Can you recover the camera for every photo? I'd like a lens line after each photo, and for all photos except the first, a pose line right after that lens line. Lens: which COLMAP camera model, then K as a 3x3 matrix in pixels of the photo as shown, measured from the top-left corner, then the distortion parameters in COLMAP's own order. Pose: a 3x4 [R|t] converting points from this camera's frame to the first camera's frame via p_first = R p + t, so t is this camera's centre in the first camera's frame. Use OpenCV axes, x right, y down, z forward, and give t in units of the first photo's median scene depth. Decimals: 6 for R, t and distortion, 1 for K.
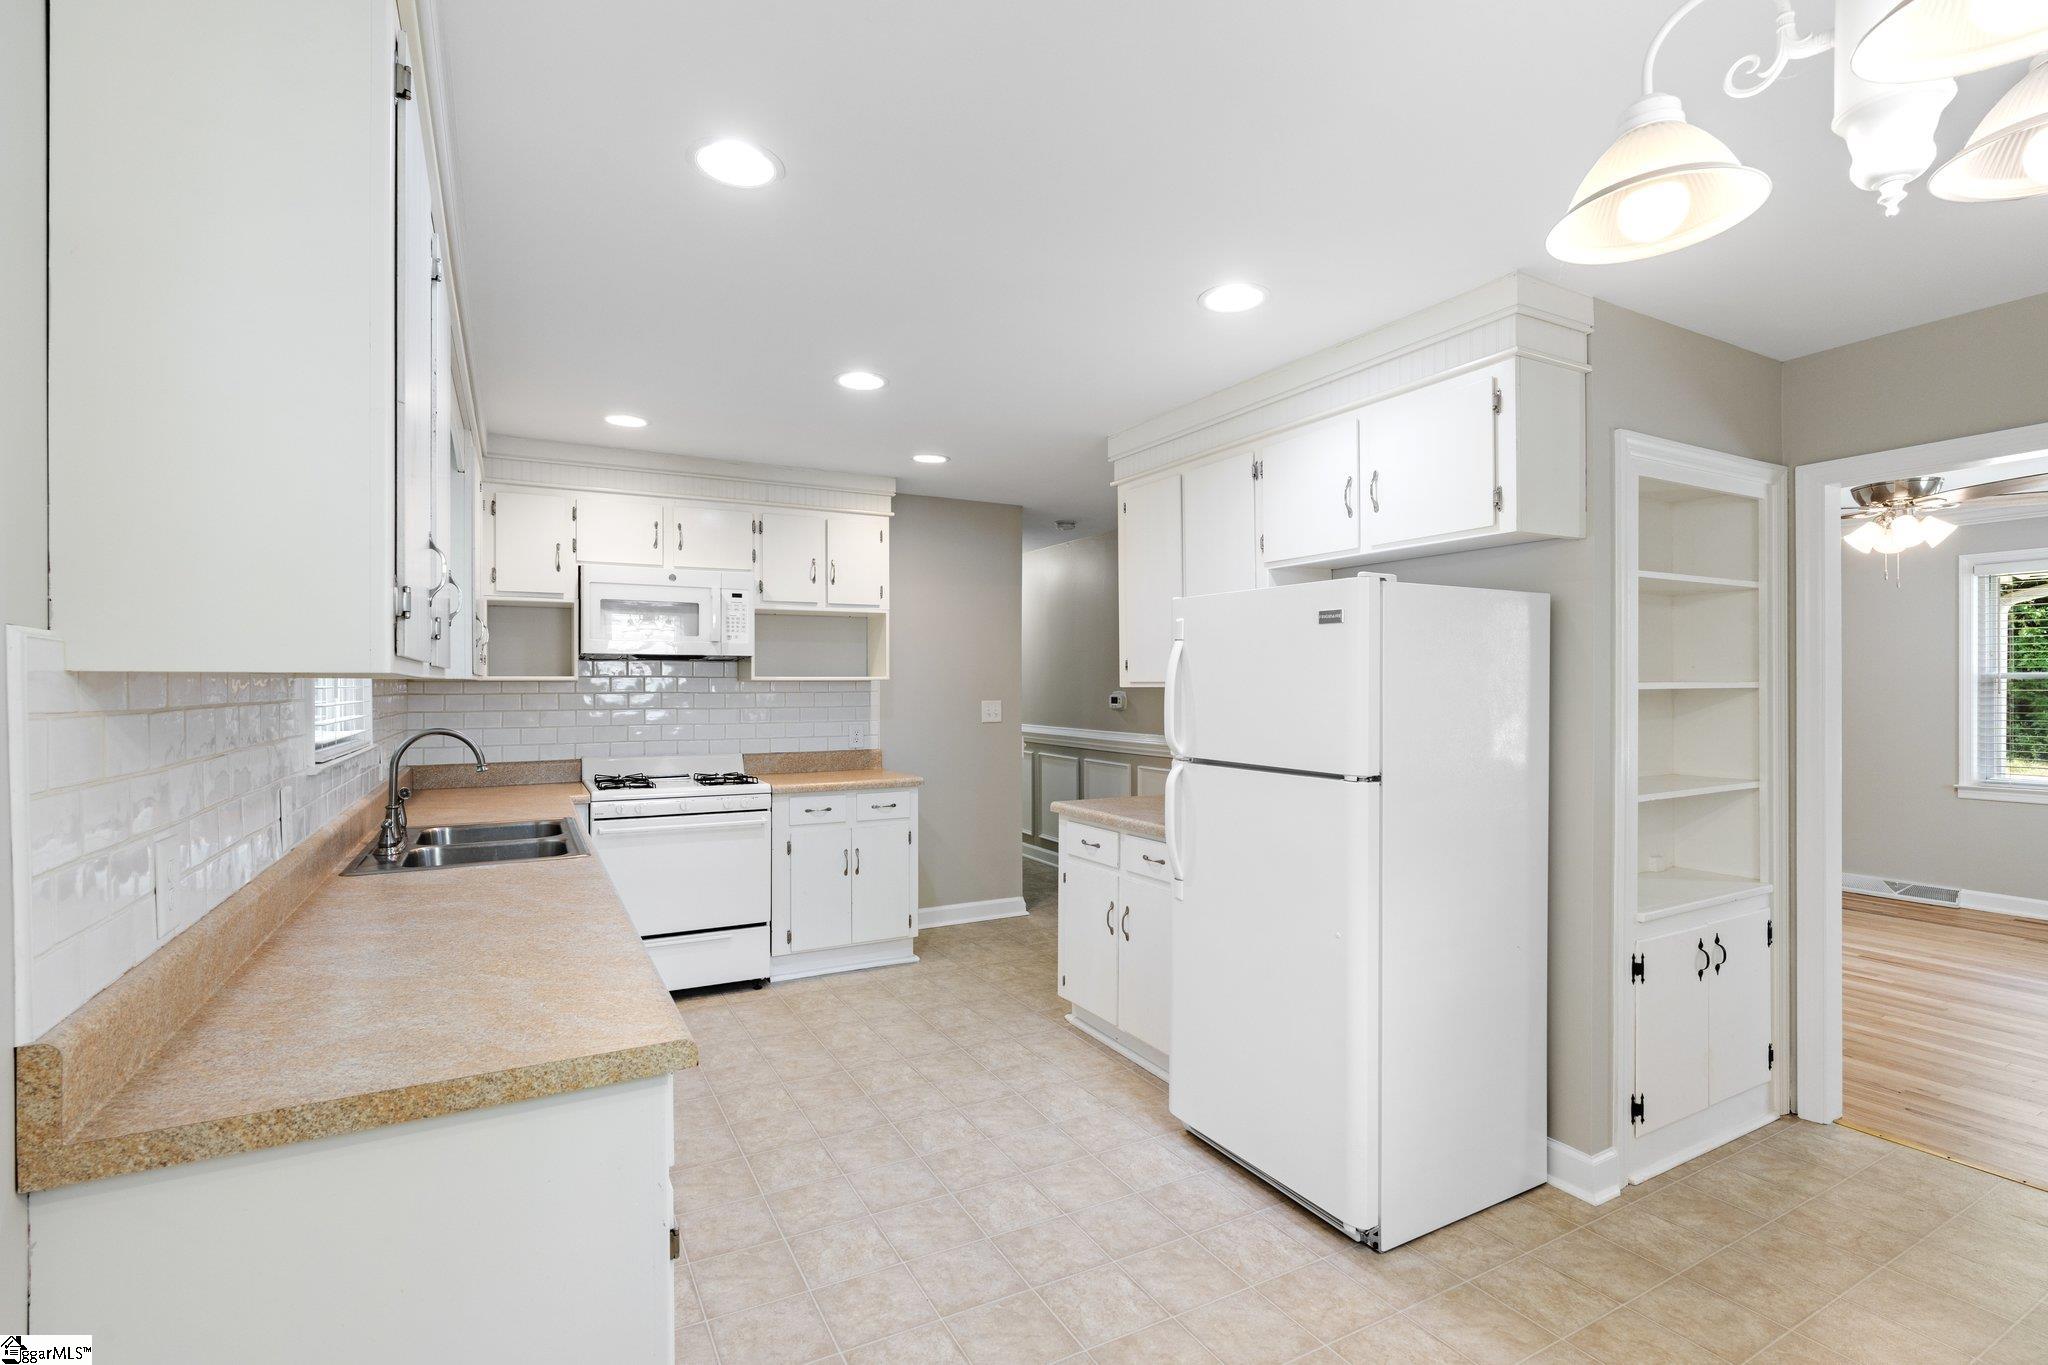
lens RADIAL K [[939.0, 0, 1022.3], [0, 939.0, 685.7], [0, 0, 1]] dist [-0.009086, 0.002672]
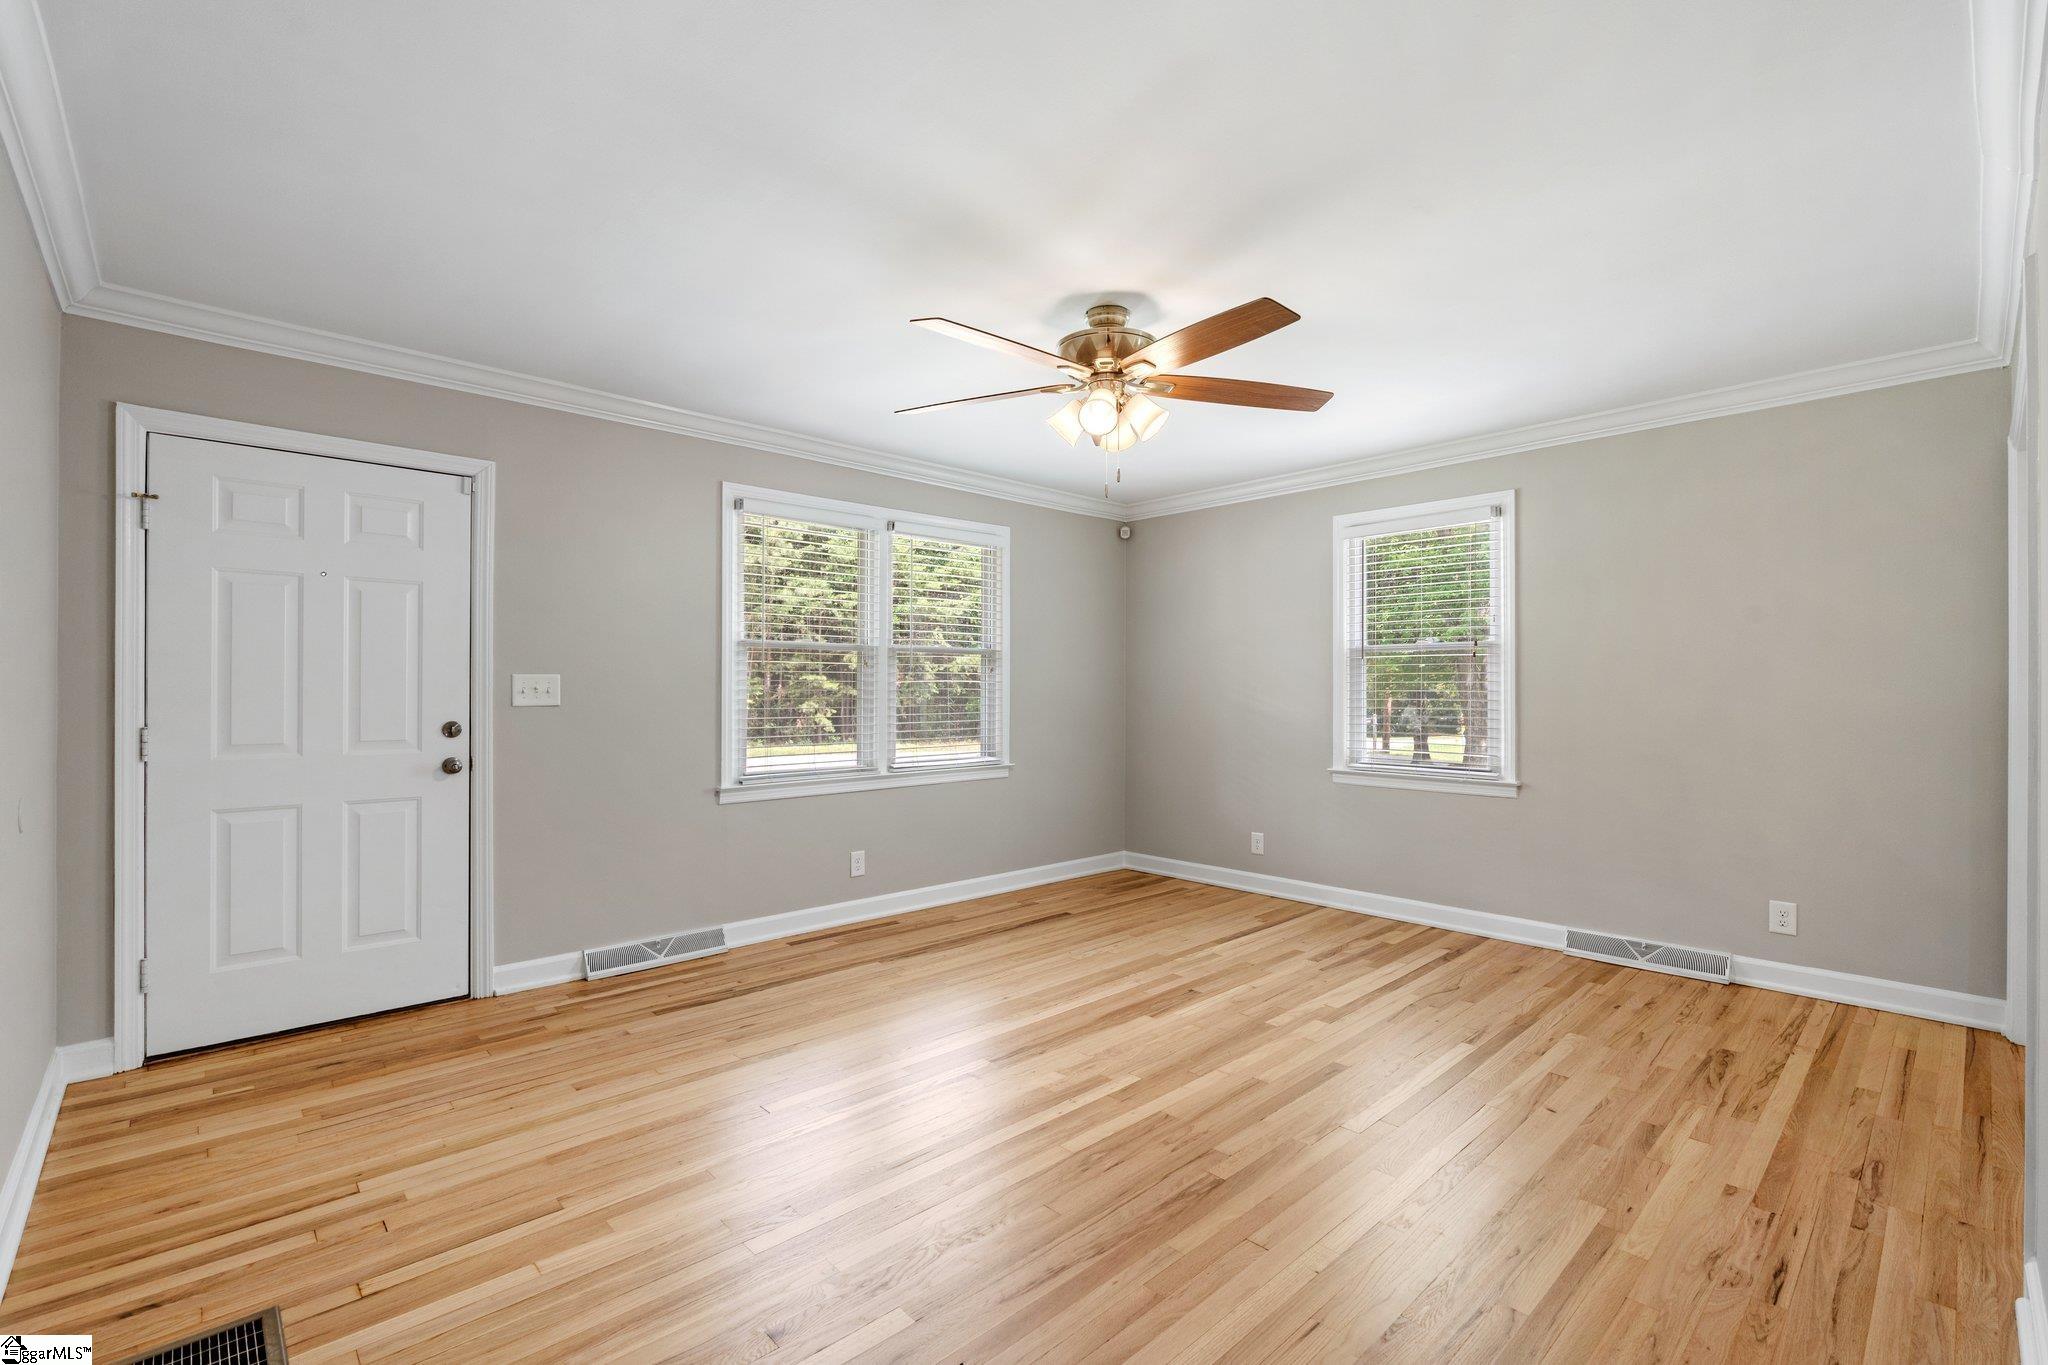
lens RADIAL K [[891.1, 0, 1026.6], [0, 891.1, 687.5], [0, 0, 1]] dist [-0.009022, 0.001418]
pose [[-0.256725, 0.002734, 0.966481, 0.322274], [-0.002926, 0.999989, -0.003606, 0.036787], [-0.966480, -0.003753, -0.256714, 1.223304]]
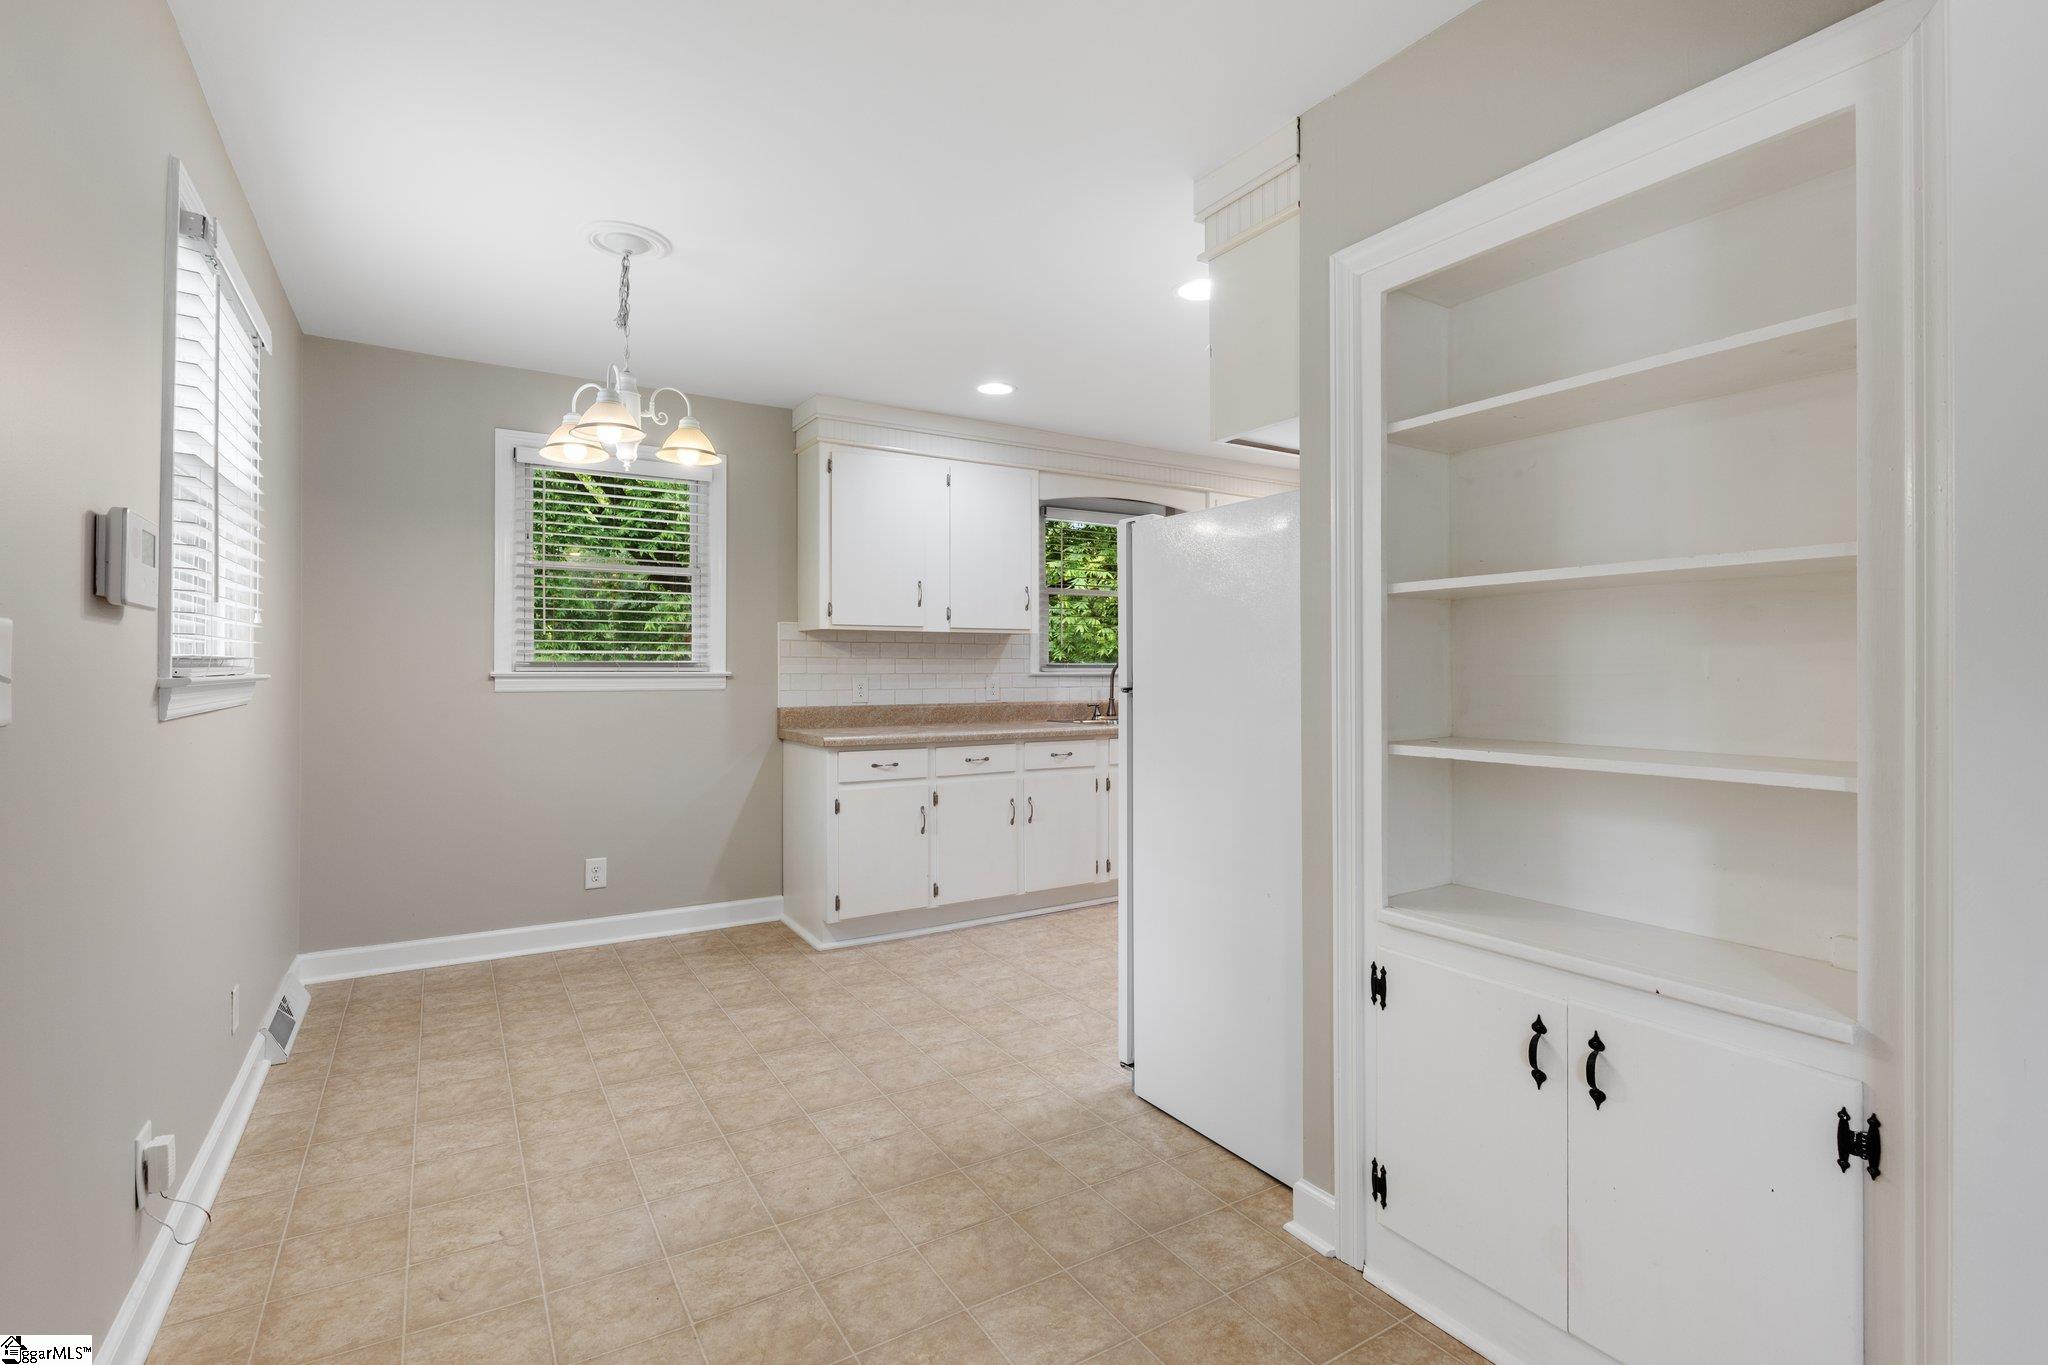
lens RADIAL K [[939.0, 0, 1028.1], [0, 939.0, 664.7], [0, 0, 1]] dist [-0.009086, 0.002672]
pose [[0.063282, -0.003157, -0.997991, 0.800117], [-0.000174, 0.999995, -0.003175, 0.035663], [0.997996, 0.000374, 0.063282, 0.406765]]
